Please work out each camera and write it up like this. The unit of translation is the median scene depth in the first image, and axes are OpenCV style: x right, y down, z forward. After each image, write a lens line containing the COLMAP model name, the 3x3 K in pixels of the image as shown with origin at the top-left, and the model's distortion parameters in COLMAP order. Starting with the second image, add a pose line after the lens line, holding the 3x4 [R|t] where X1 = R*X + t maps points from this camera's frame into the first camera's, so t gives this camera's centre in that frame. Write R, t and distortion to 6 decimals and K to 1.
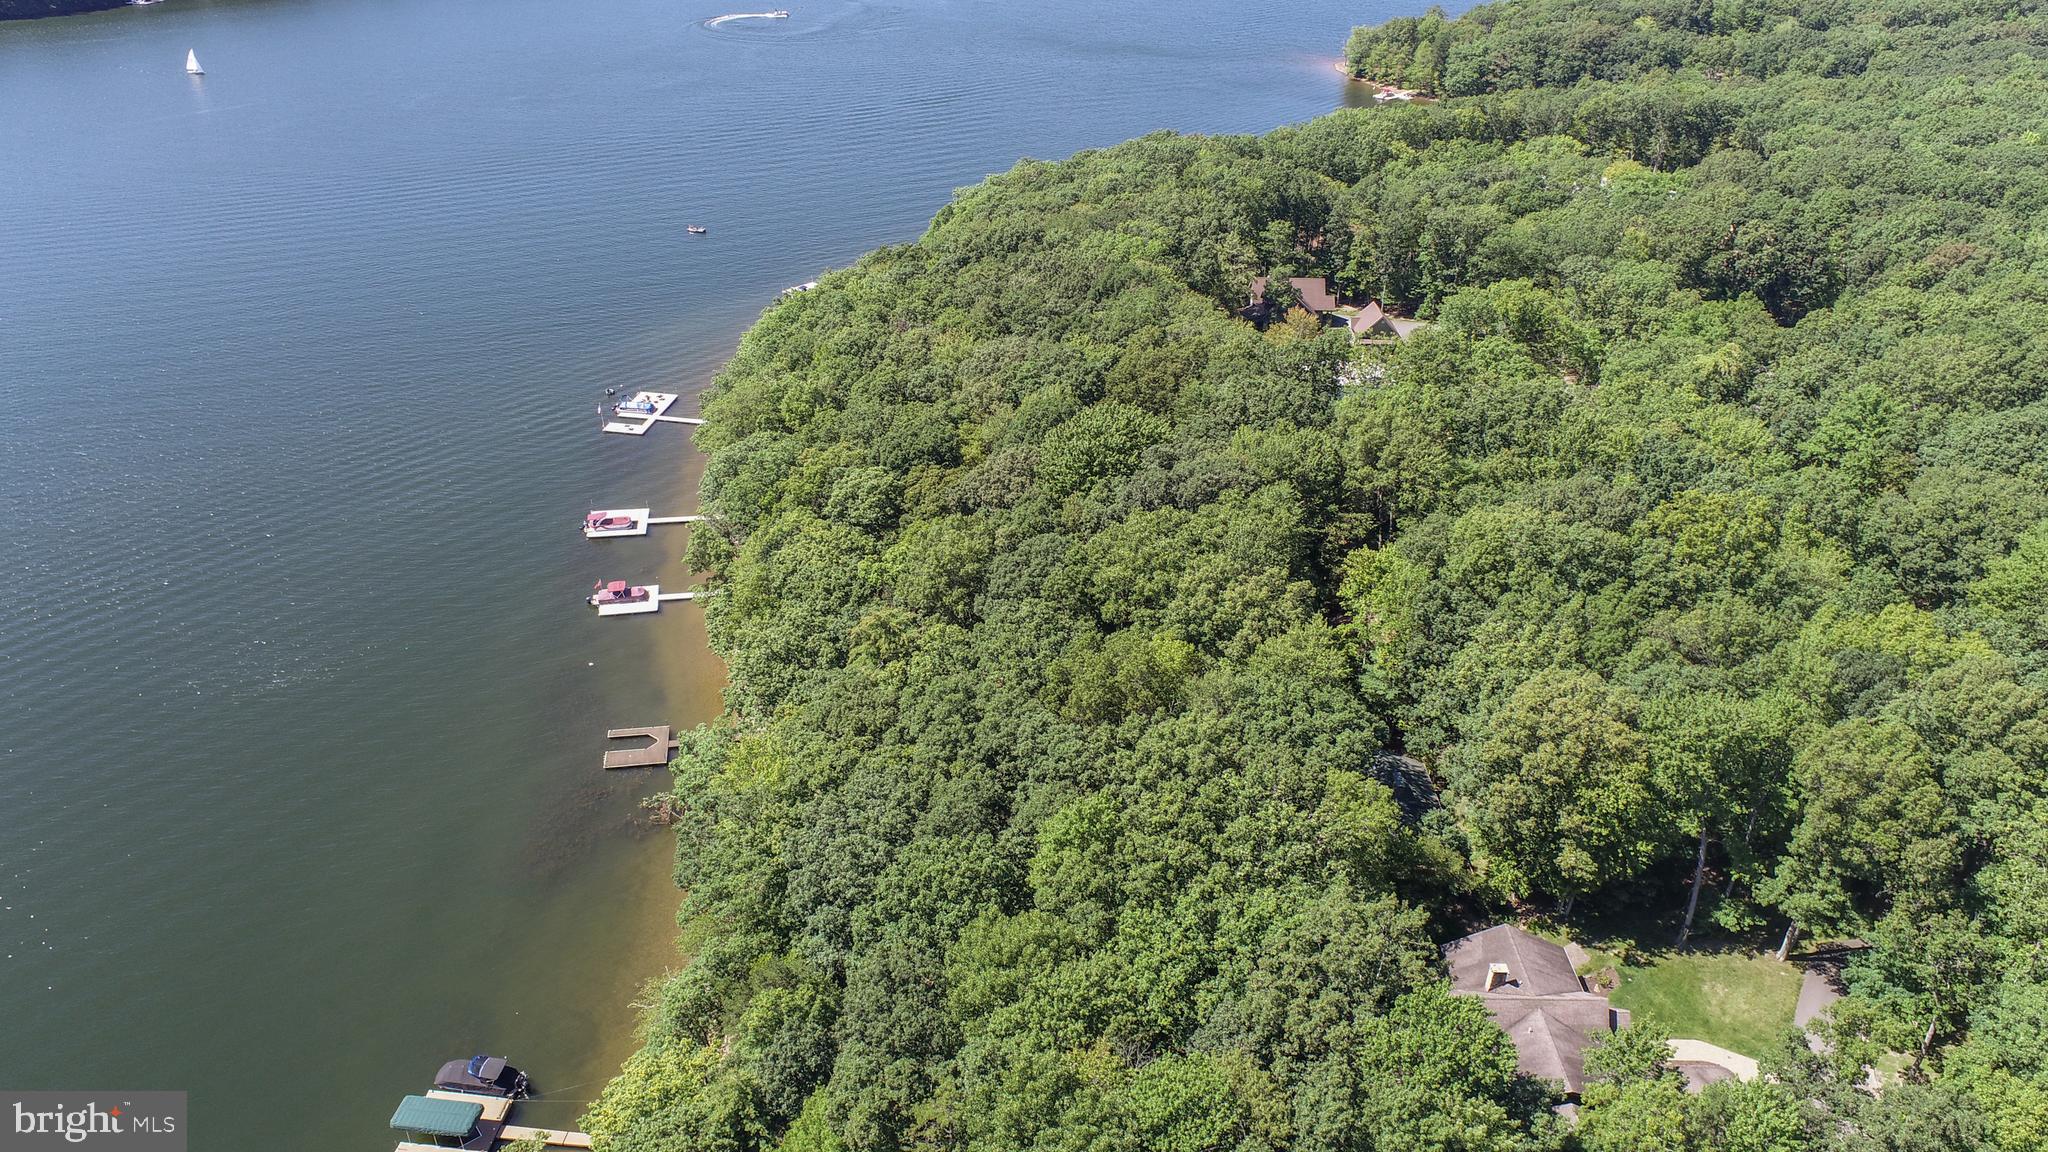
lens RADIAL K [[1403.1, 0, 1016.9], [0, 1403.1, 569.7], [0, 0, 1]] dist [-0.013707, 0.008296]
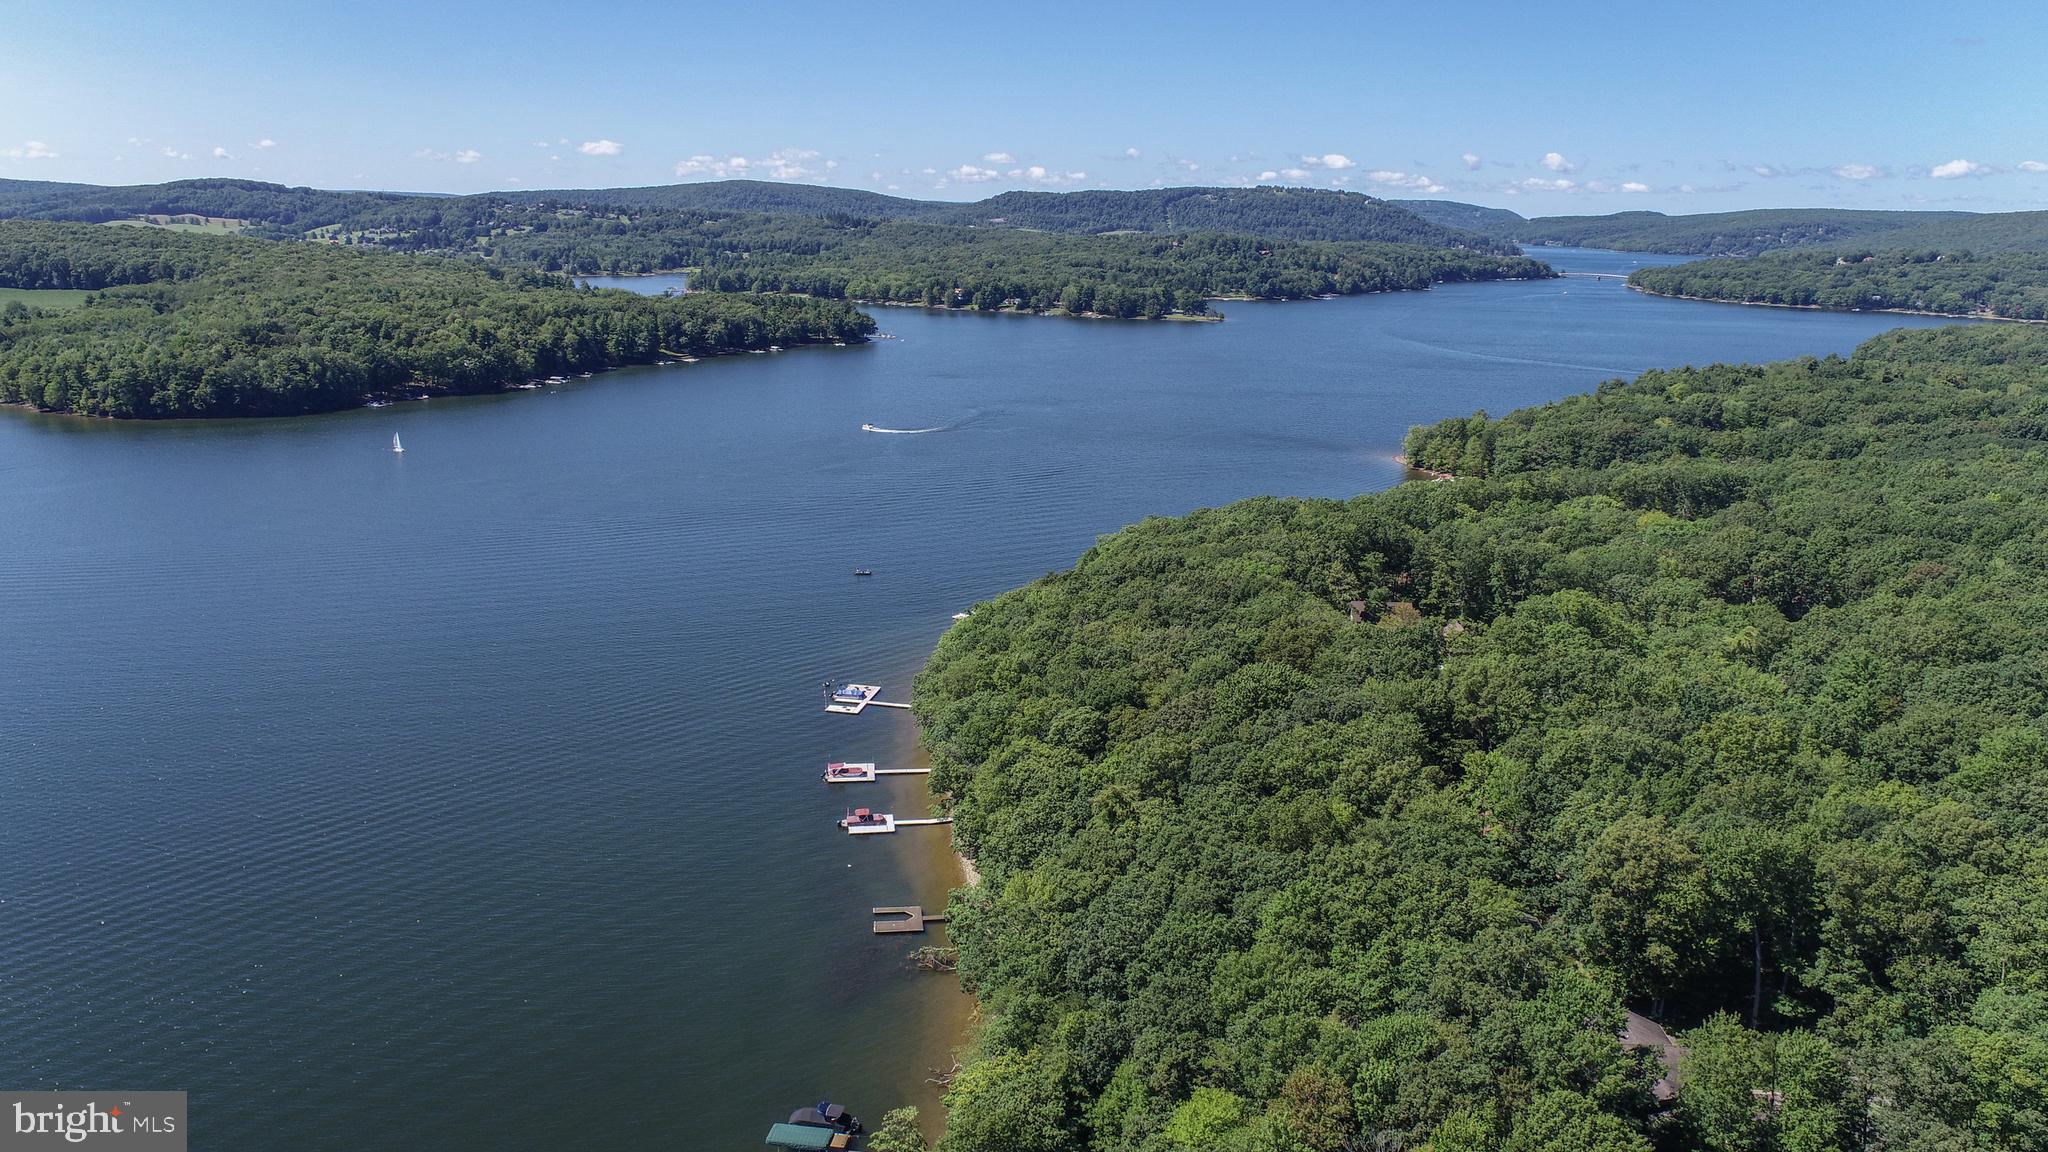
lens RADIAL K [[1403.1, 0, 1016.9], [0, 1403.1, 569.7], [0, 0, 1]] dist [-0.013707, 0.008296]
pose [[0.999193, 0.008218, -0.039329, -0.115755], [-0.018862, 0.960231, -0.278570, 0.170205], [0.035475, 0.279087, 0.959610, -0.283303]]
